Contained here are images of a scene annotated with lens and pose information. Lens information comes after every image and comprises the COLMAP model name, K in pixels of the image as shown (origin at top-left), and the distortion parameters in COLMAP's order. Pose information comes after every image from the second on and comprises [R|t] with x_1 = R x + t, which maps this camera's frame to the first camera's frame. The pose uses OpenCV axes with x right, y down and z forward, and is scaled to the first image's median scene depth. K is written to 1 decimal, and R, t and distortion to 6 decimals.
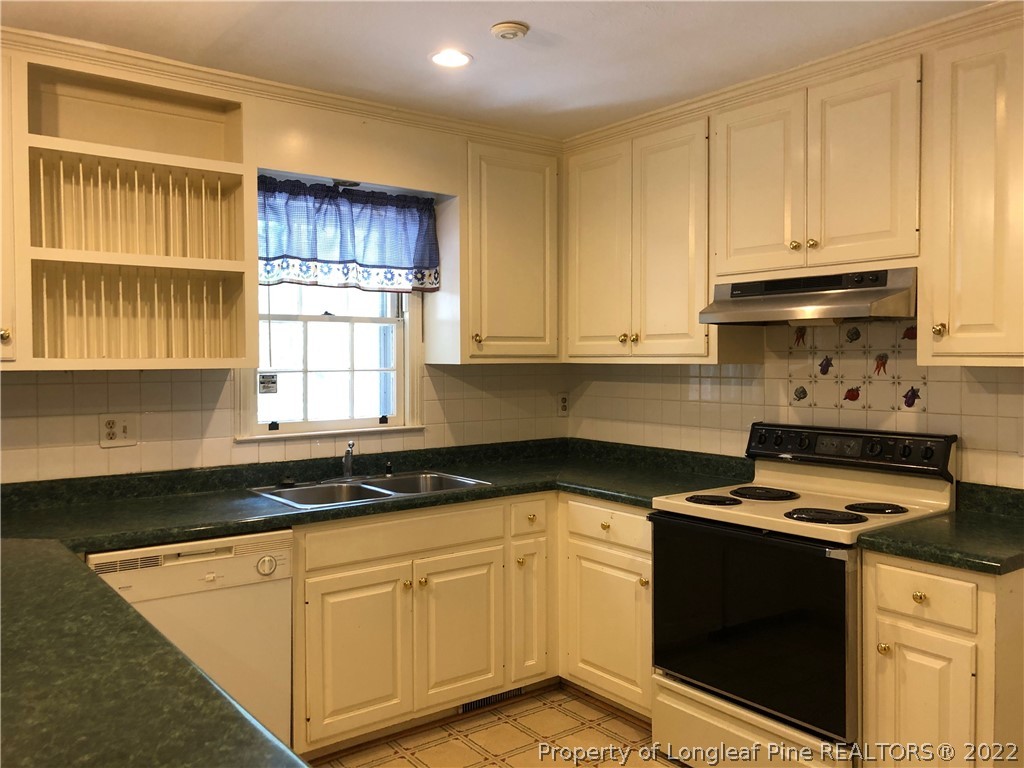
lens RADIAL K [[842.7, 0, 502.1], [0, 842.7, 380.6], [0, 0, 1]] dist [0.035552, -0.033799]
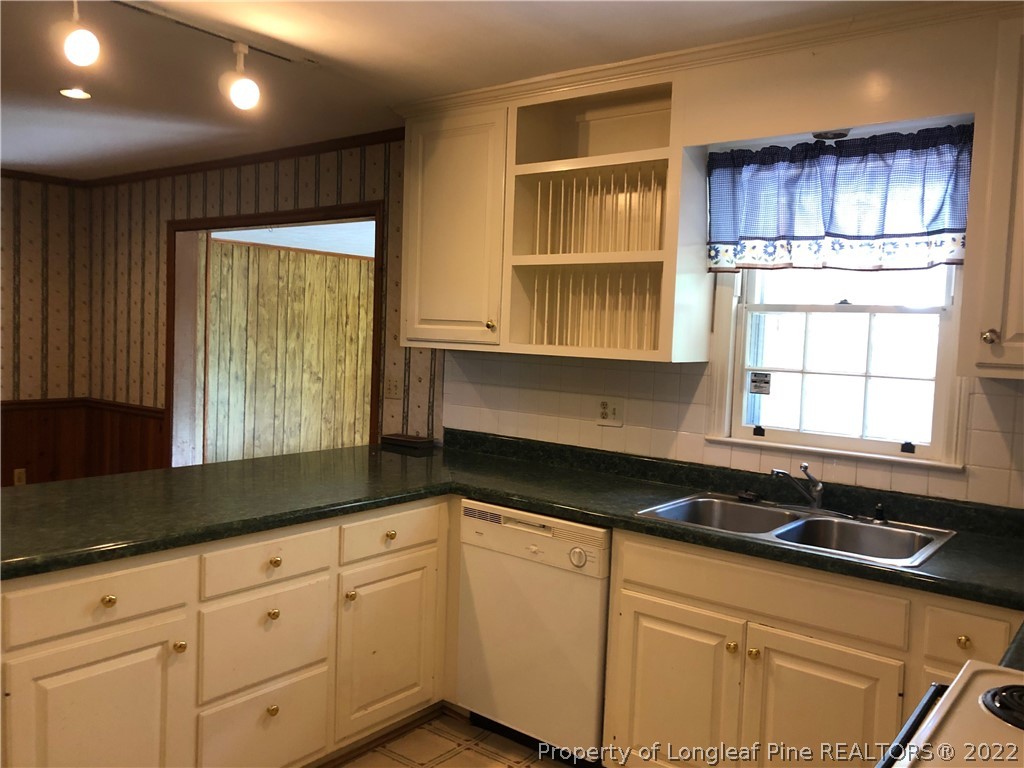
lens RADIAL K [[842.7, 0, 516.5], [0, 842.7, 380.3], [0, 0, 1]] dist [0.035552, -0.033799]
pose [[0.247701, 0.069583, -0.966334, 0.564473], [-0.066868, 0.996267, 0.054598, -0.033278], [0.966526, 0.051093, 0.251429, 0.582078]]
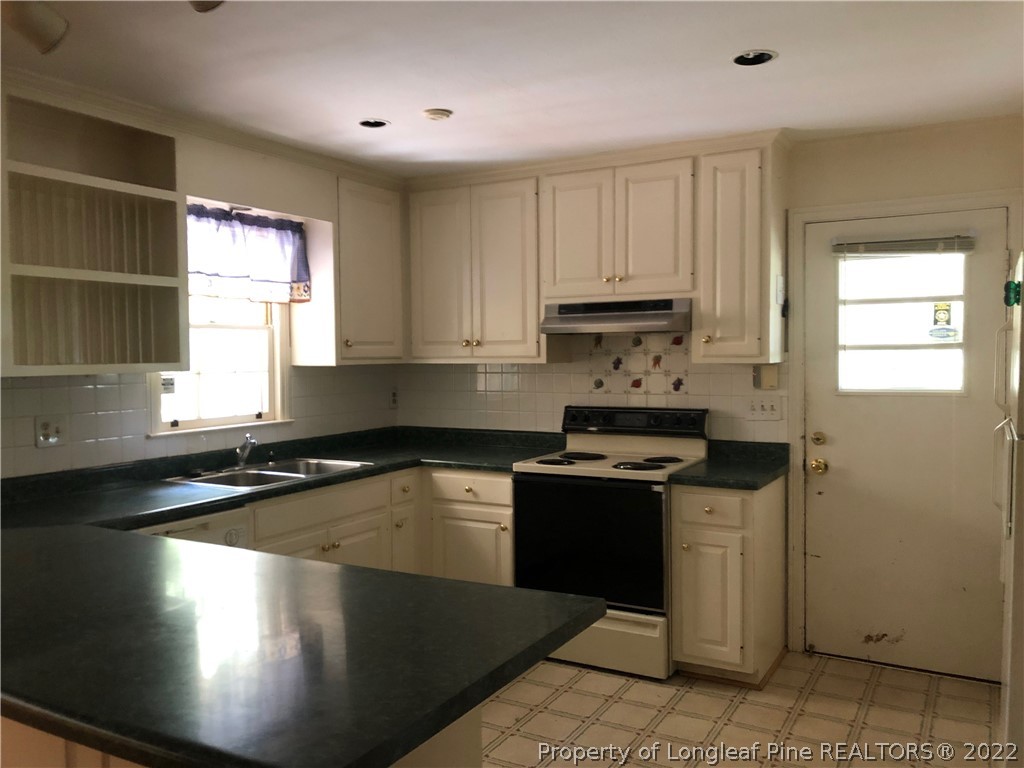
lens RADIAL K [[842.7, 0, 506.8], [0, 842.7, 394.7], [0, 0, 1]] dist [0.035552, -0.033799]
pose [[0.916952, -0.026352, 0.398127, -0.341257], [0.018321, 0.999545, 0.023962, -0.002592], [-0.398577, -0.014677, 0.917017, -0.207171]]
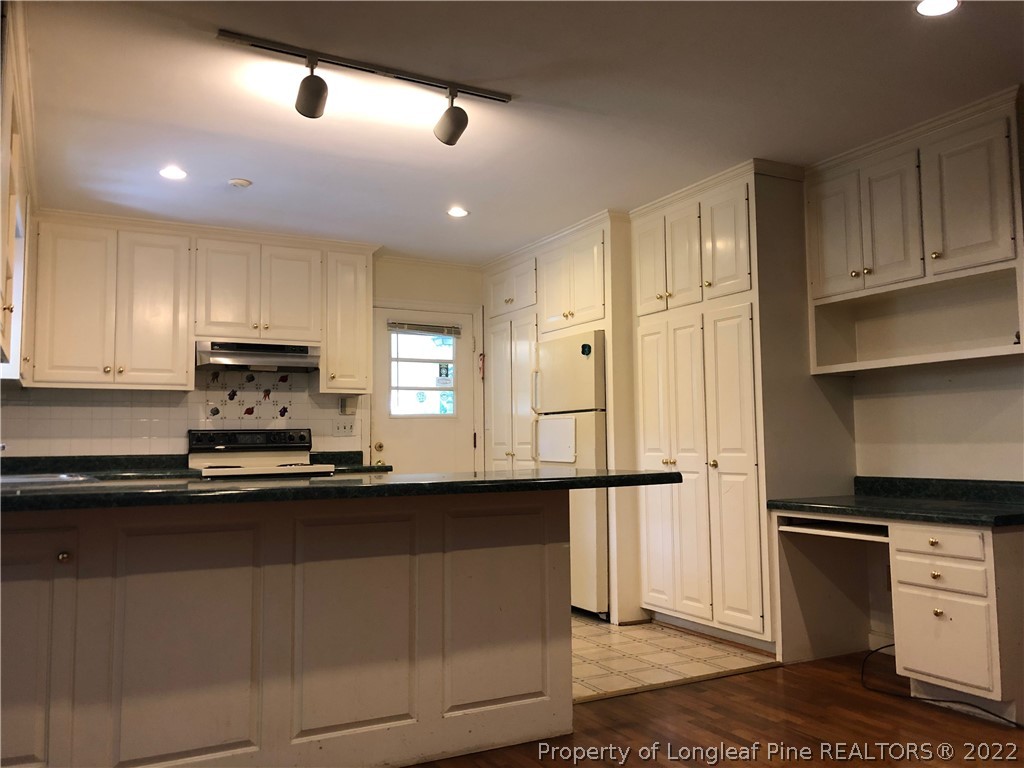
lens RADIAL K [[842.7, 0, 508.9], [0, 842.7, 382.8], [0, 0, 1]] dist [0.035552, -0.033799]
pose [[0.159918, 0.075276, 0.984256, -1.230155], [0.040111, 0.995769, -0.082674, 0.122613], [-0.986315, 0.052700, 0.156222, 0.168334]]
